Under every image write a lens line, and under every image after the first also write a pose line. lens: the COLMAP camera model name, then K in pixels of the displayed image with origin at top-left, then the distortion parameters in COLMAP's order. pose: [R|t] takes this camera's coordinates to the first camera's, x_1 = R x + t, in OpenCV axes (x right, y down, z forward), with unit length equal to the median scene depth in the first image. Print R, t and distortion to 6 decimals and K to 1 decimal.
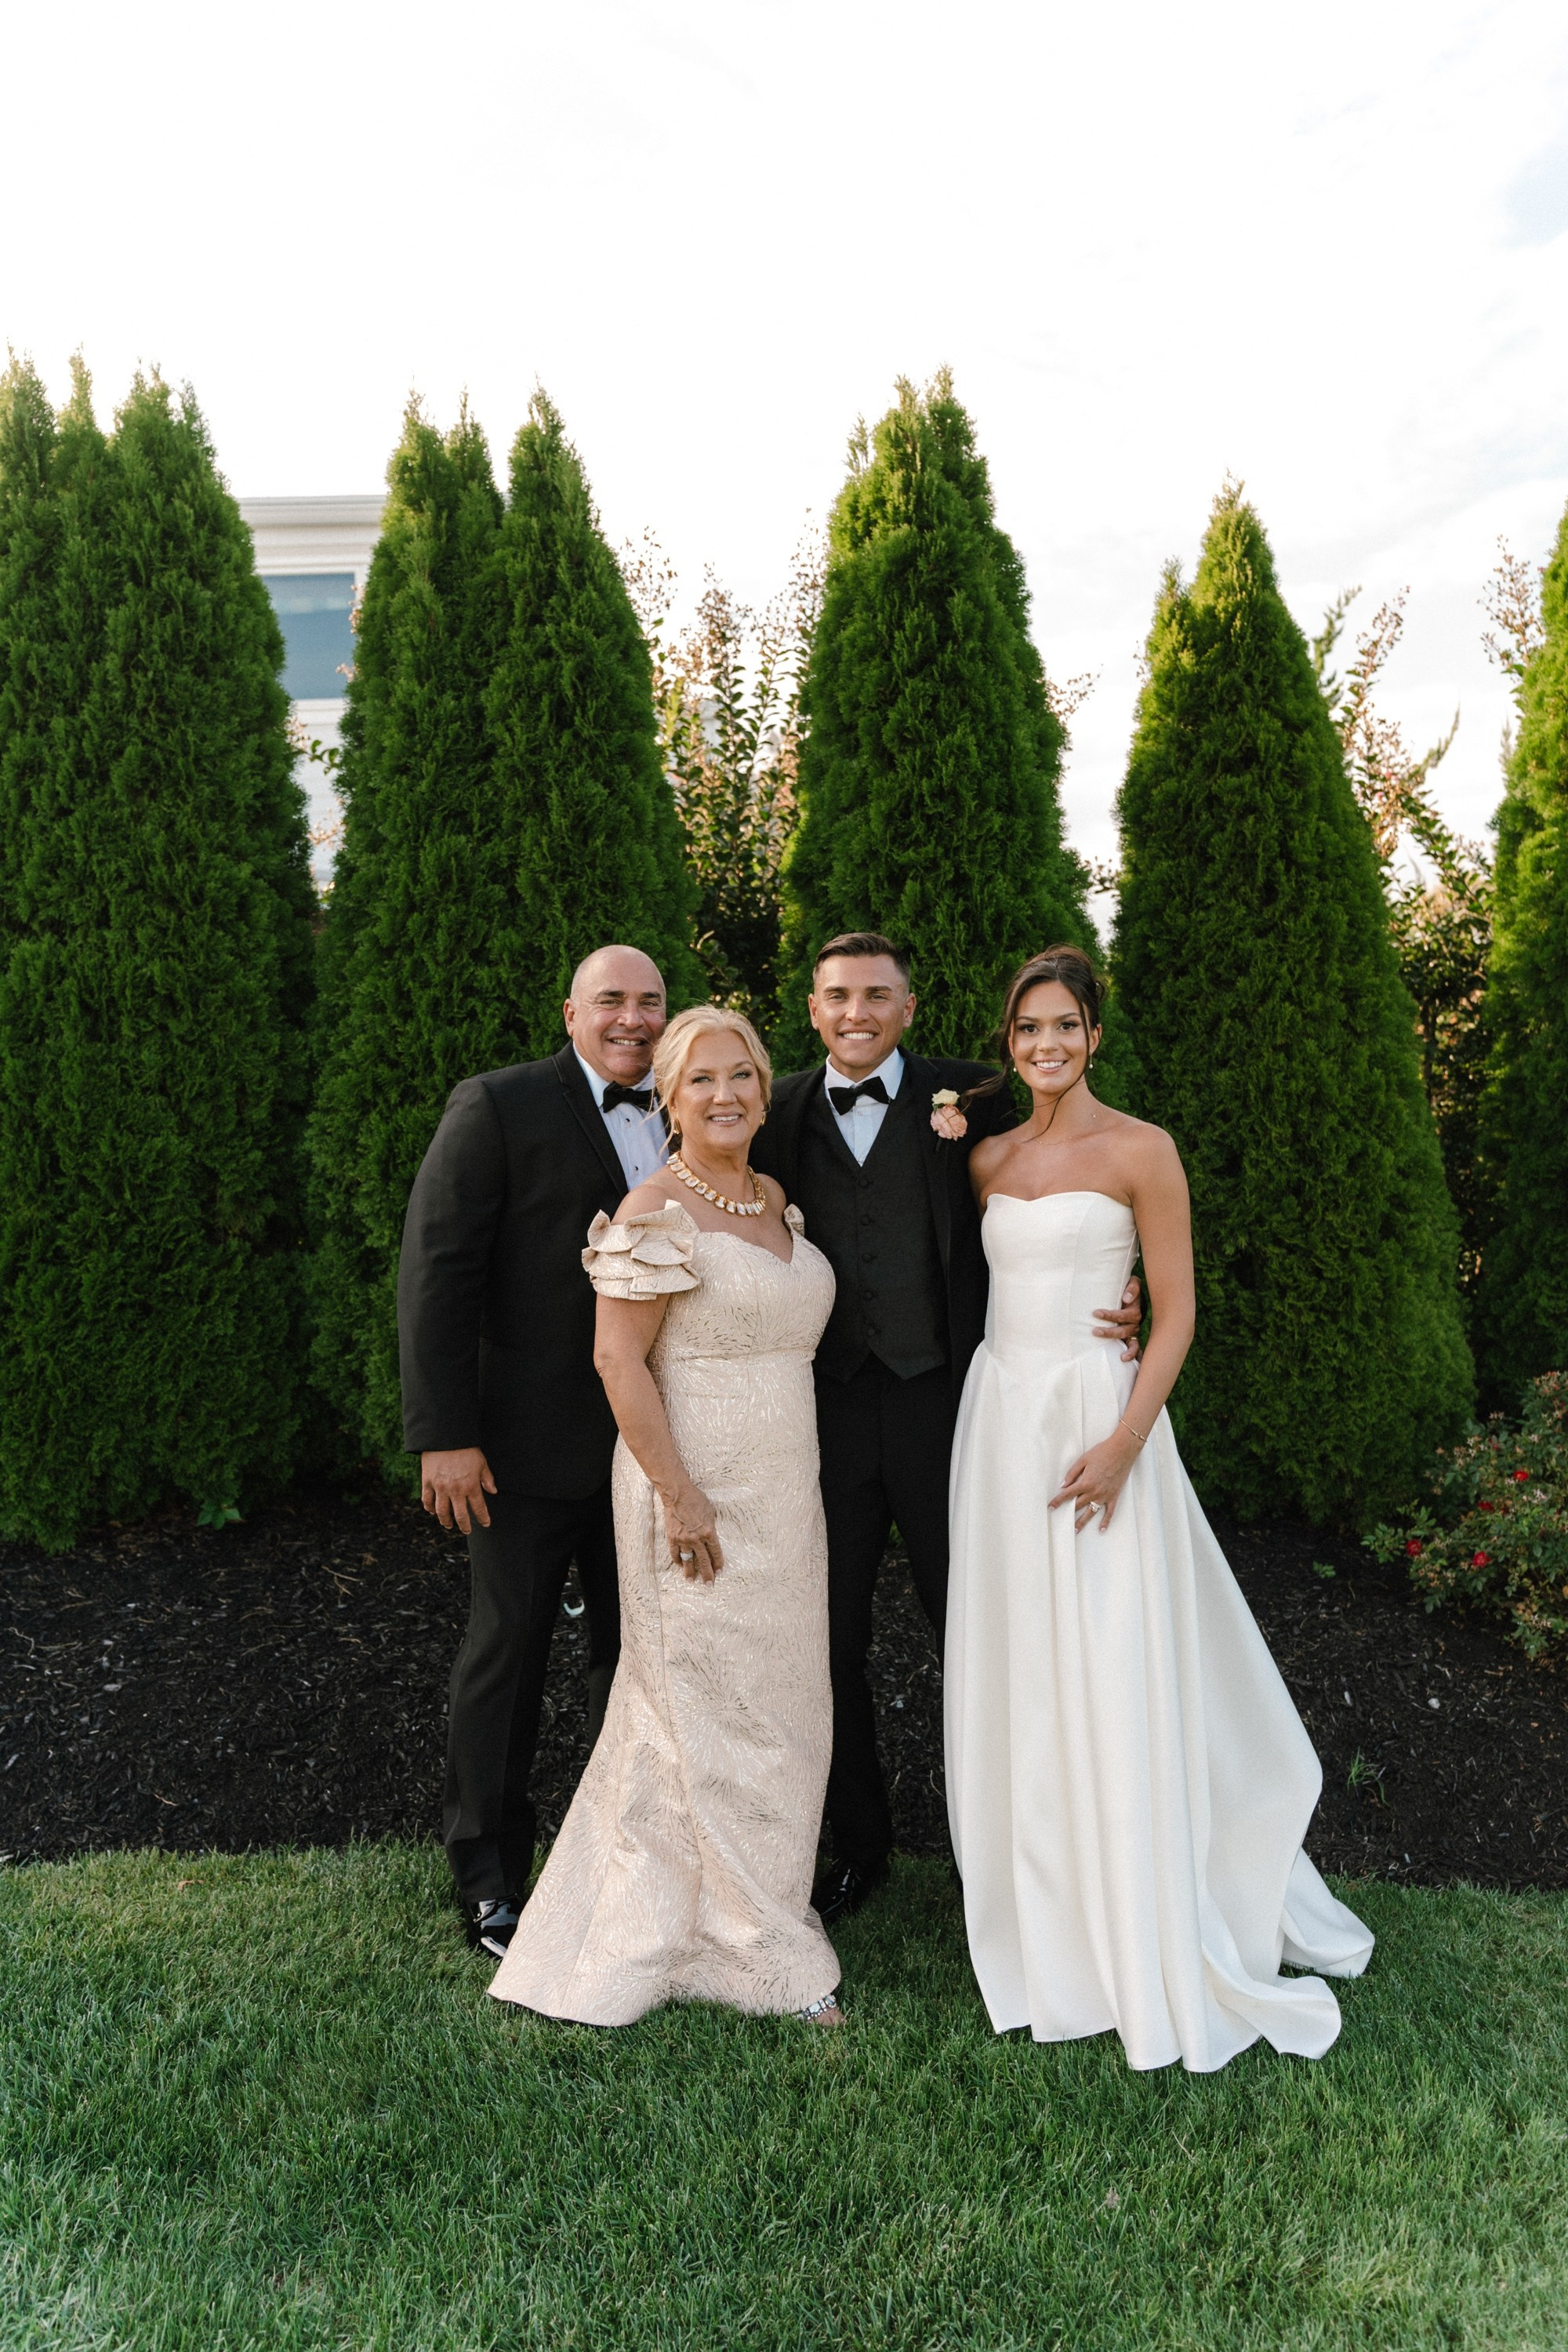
lens RADIAL K [[1858.1, 0, 775.4], [0, 1858.1, 1164.1], [0, 0, 1]] dist [-0.002912, -0.005271]
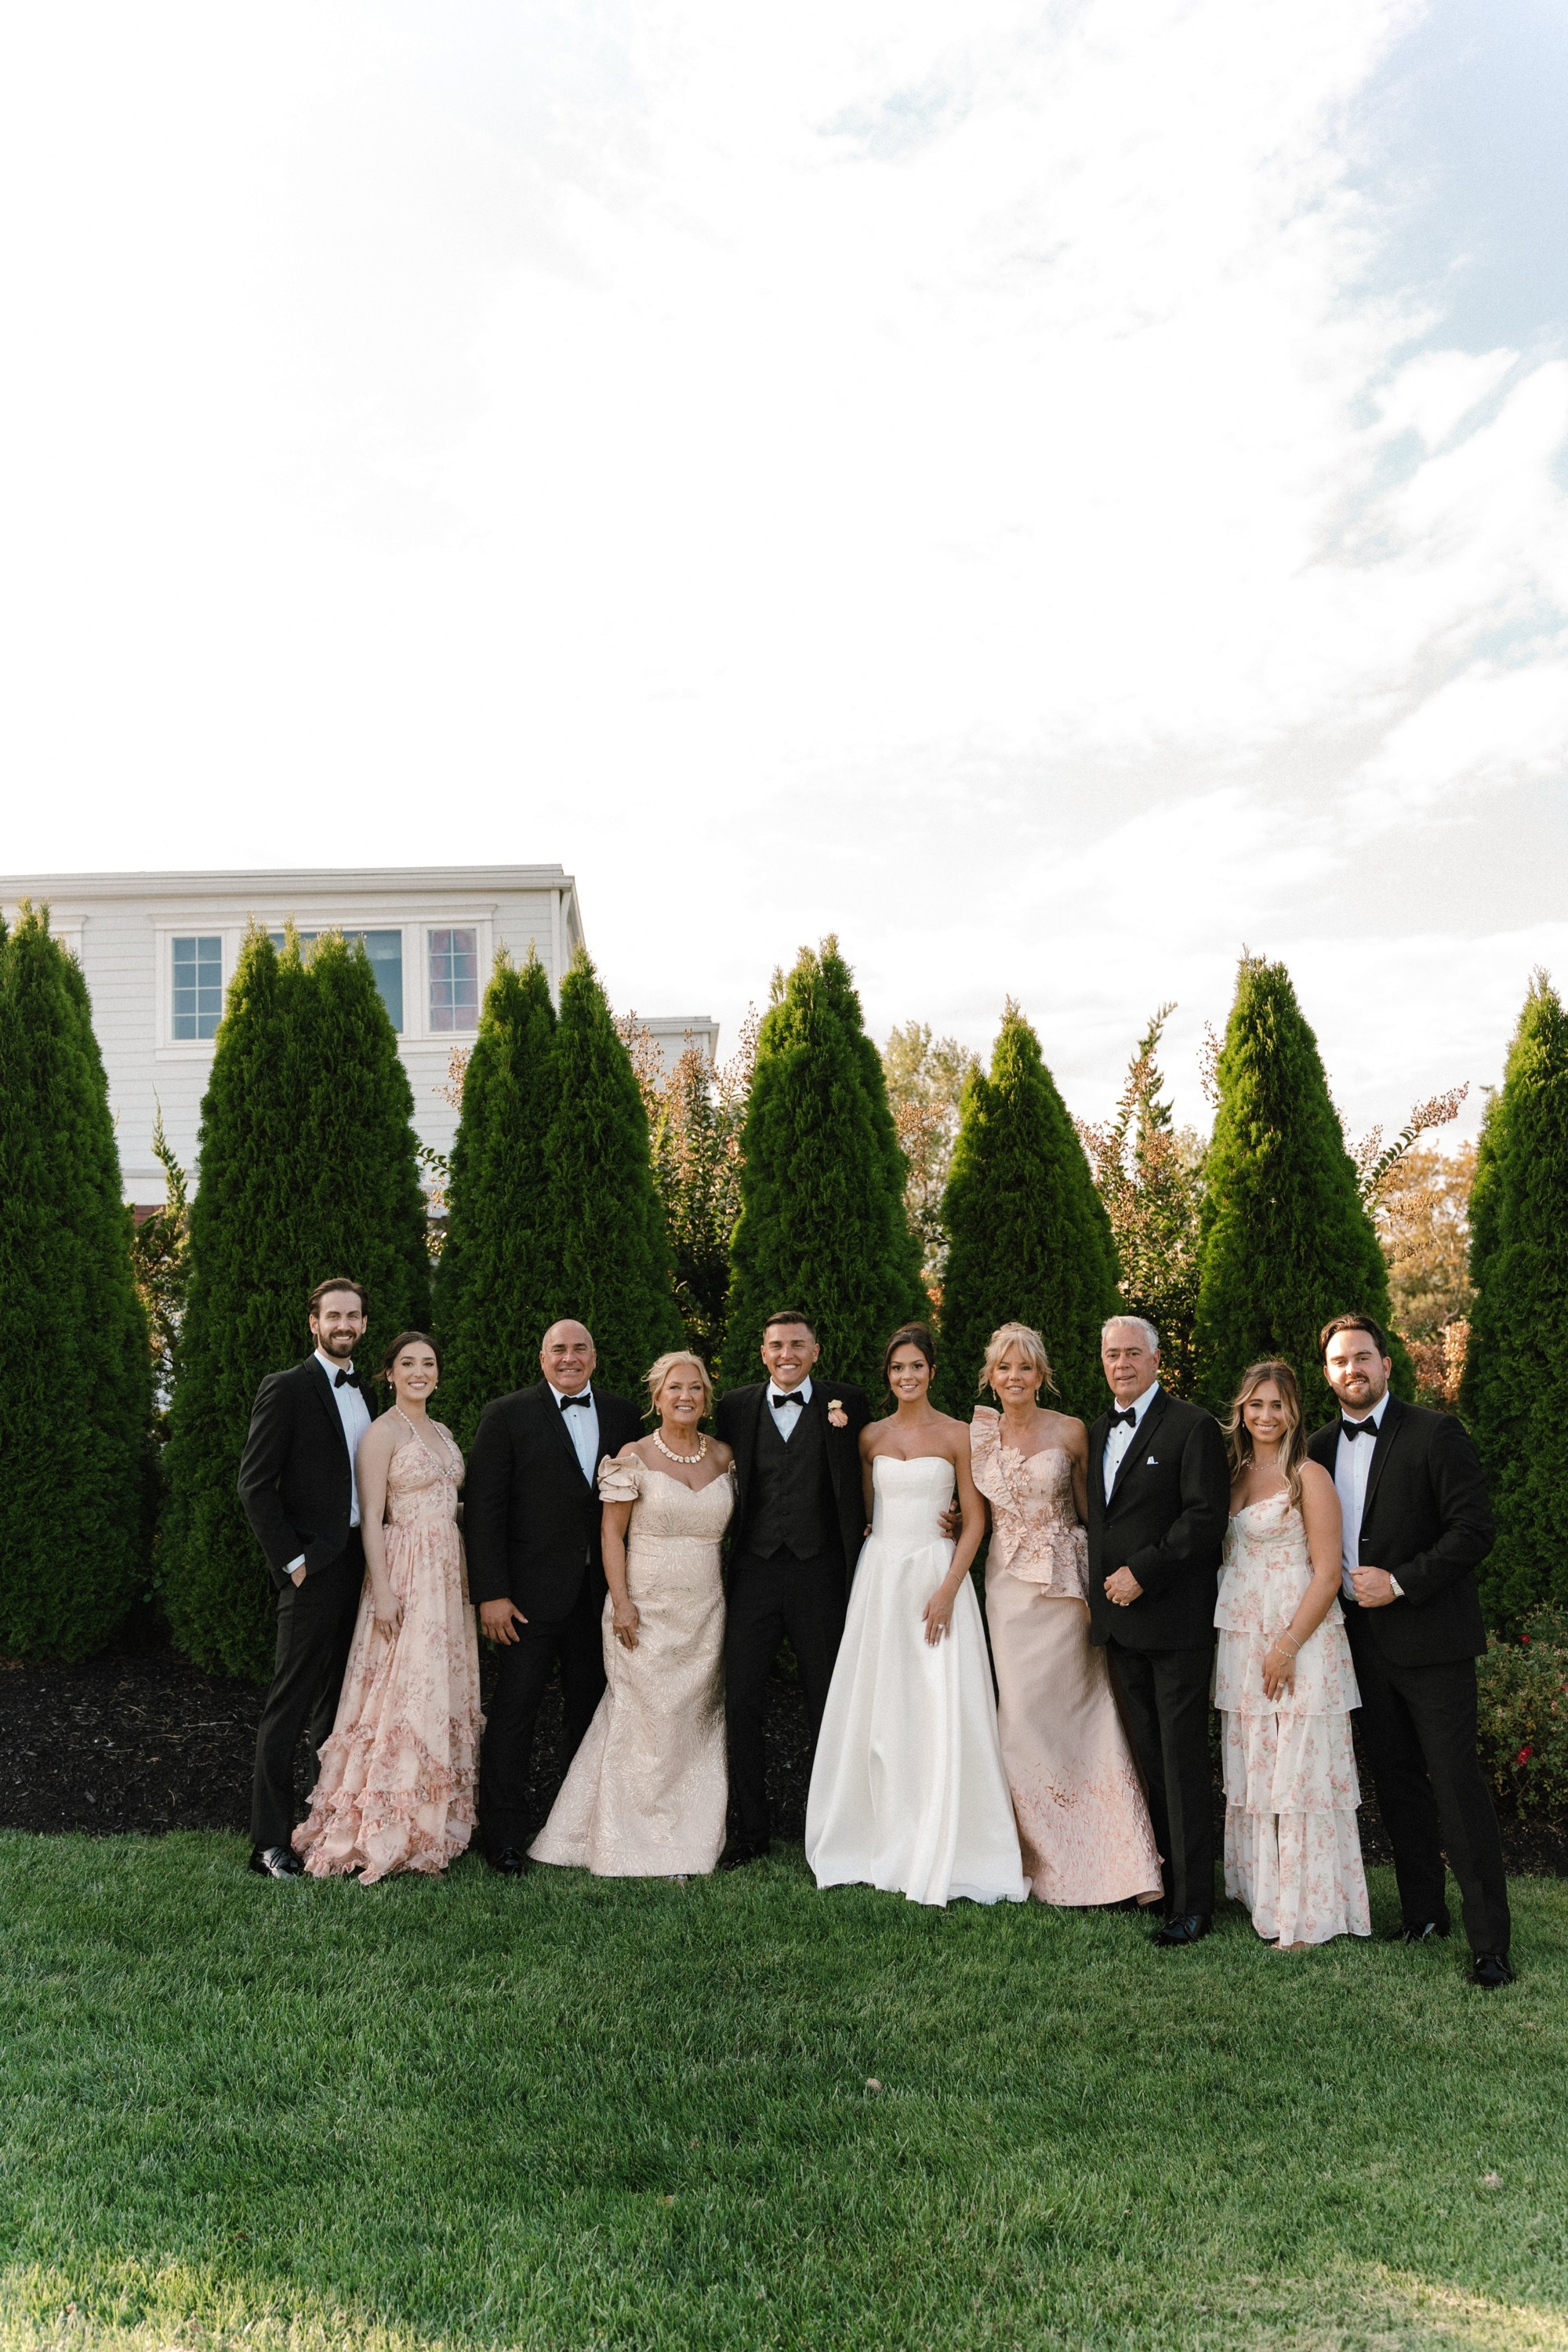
lens RADIAL K [[1848.5, 0, 782.8], [0, 1848.5, 1160.2], [0, 0, 1]] dist [-0.018736, 0.119401]
pose [[0.999947, 0.004526, 0.009203, 0.036822], [-0.003160, 0.989664, -0.143374, -0.007342], [-0.009756, 0.143337, 0.989626, -0.595854]]
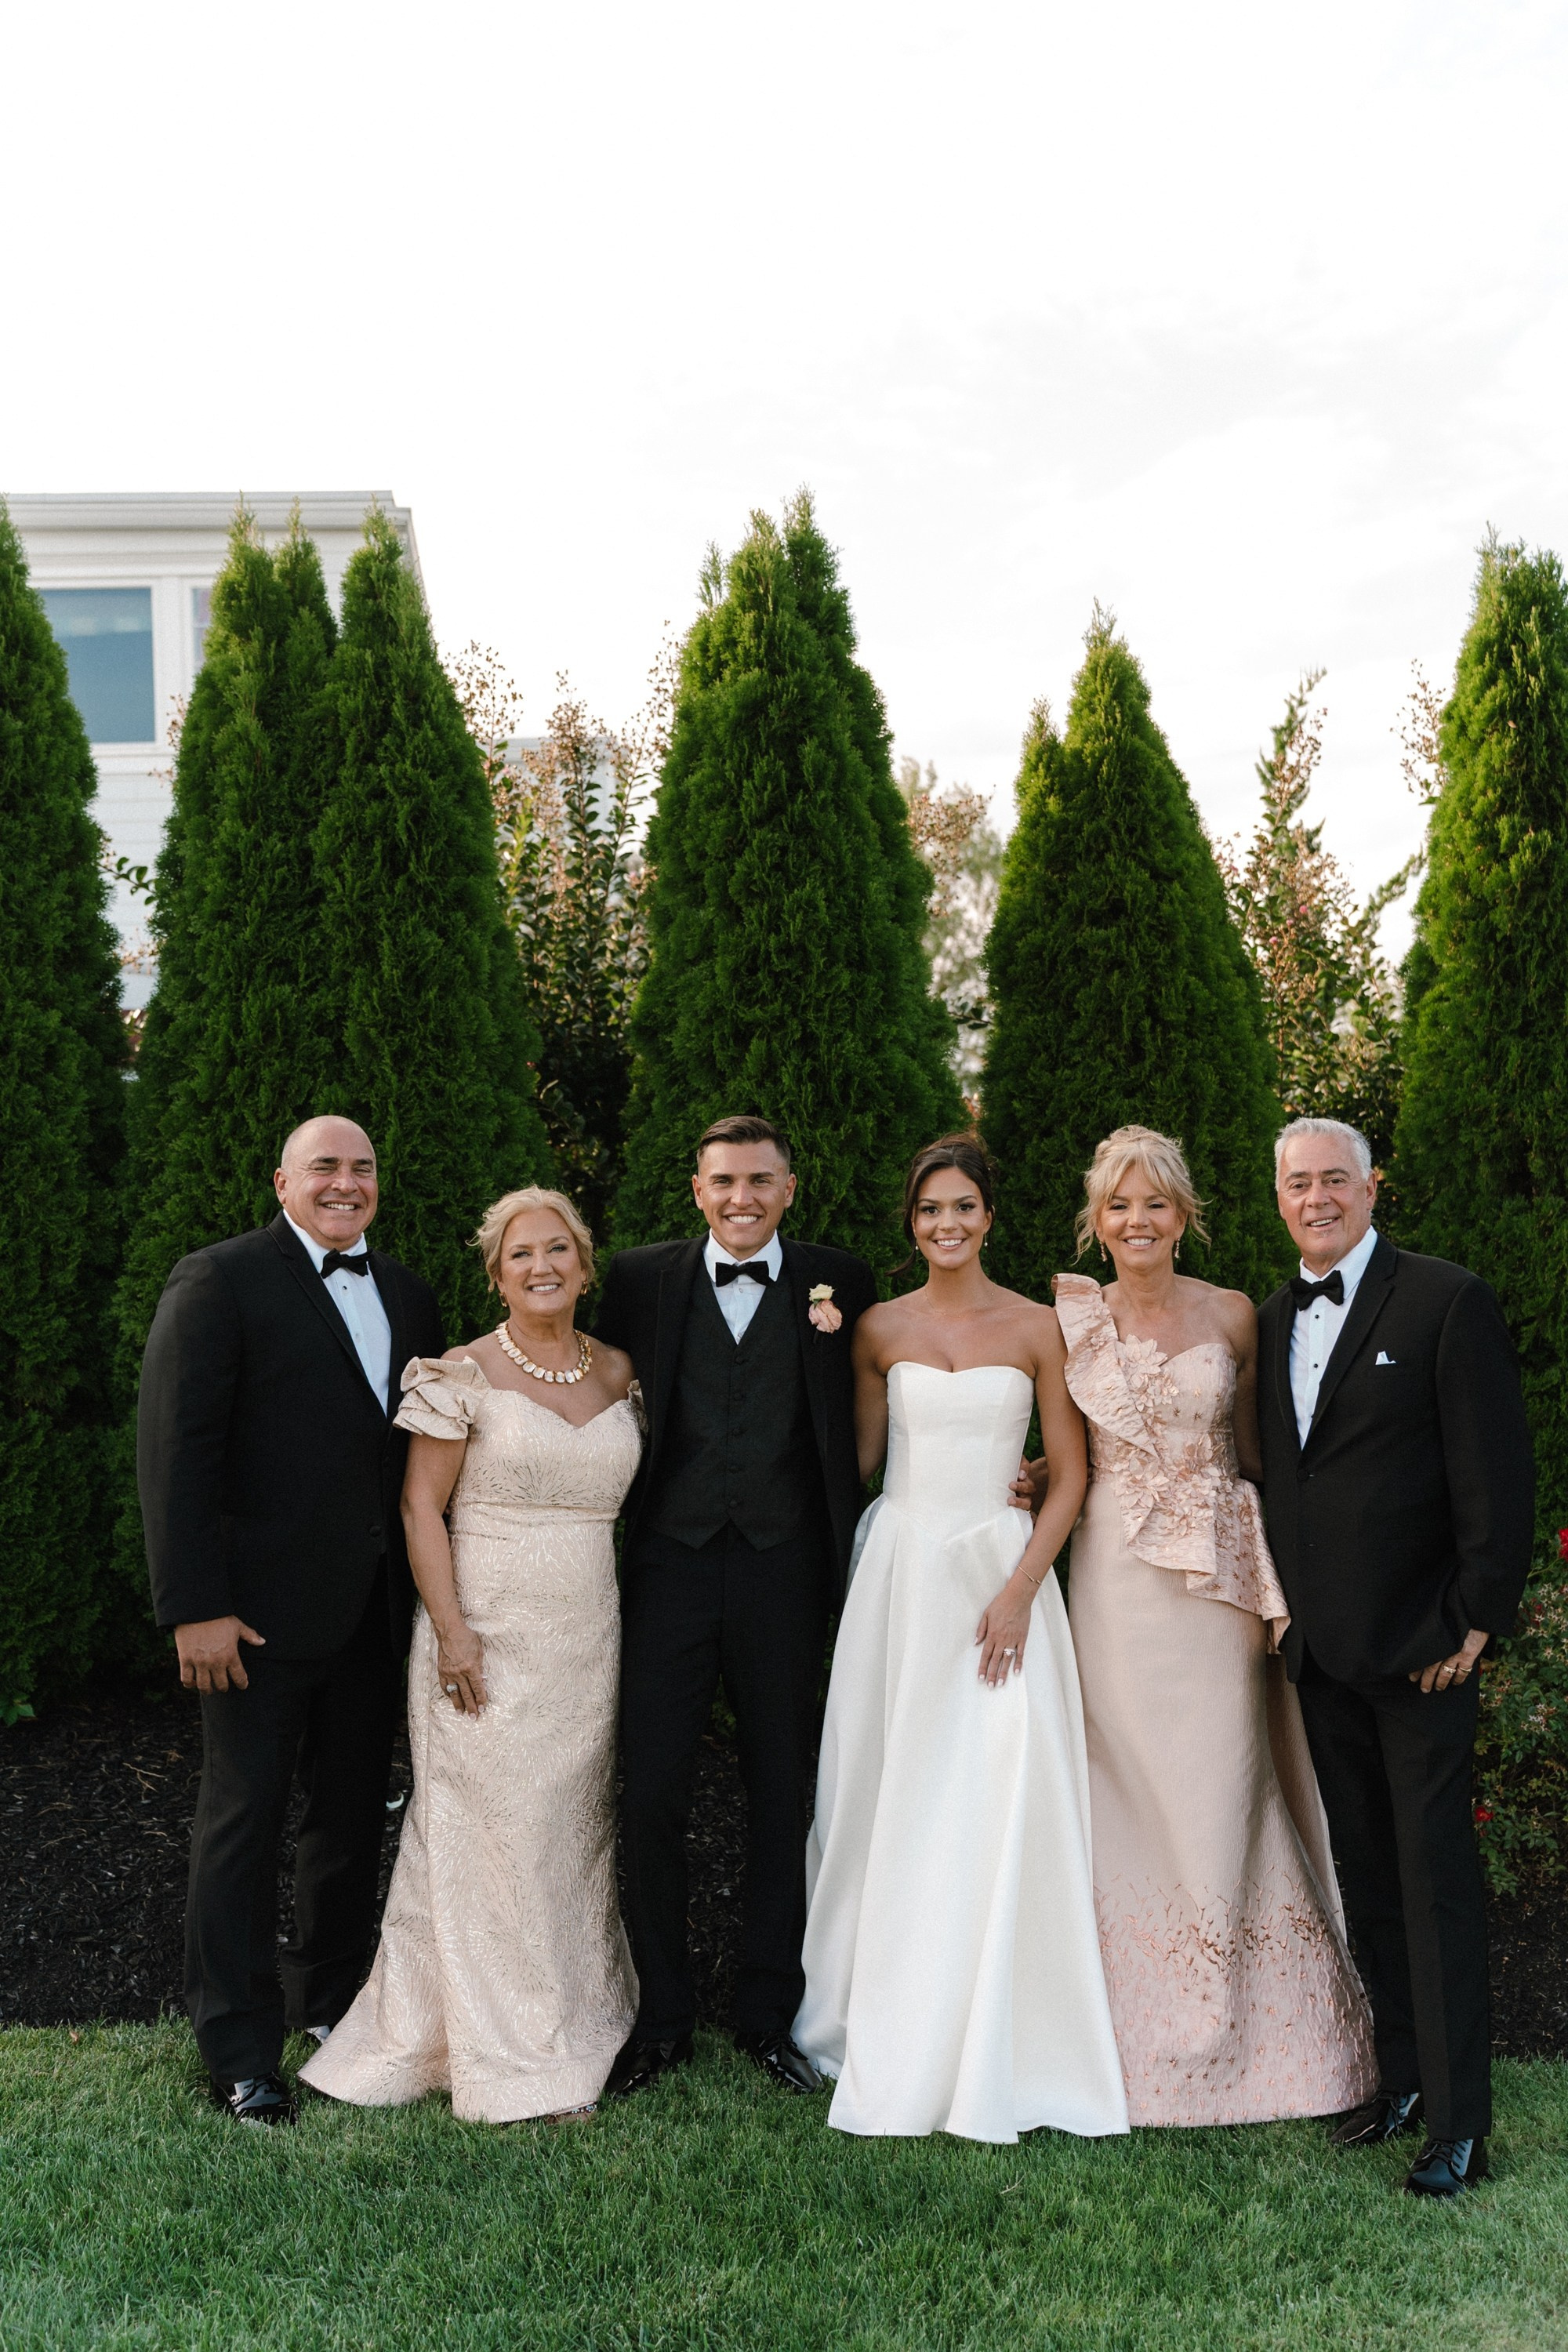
lens RADIAL K [[2502.4, 0, 794.5], [0, 2502.4, 1167.3], [0, 0, 1]] dist [0.004416, -0.026411]
pose [[0.999228, 0.006292, 0.038792, 0.041162], [-0.003852, 0.998029, -0.062642, -0.005103], [-0.039109, 0.062444, 0.997282, -0.277436]]
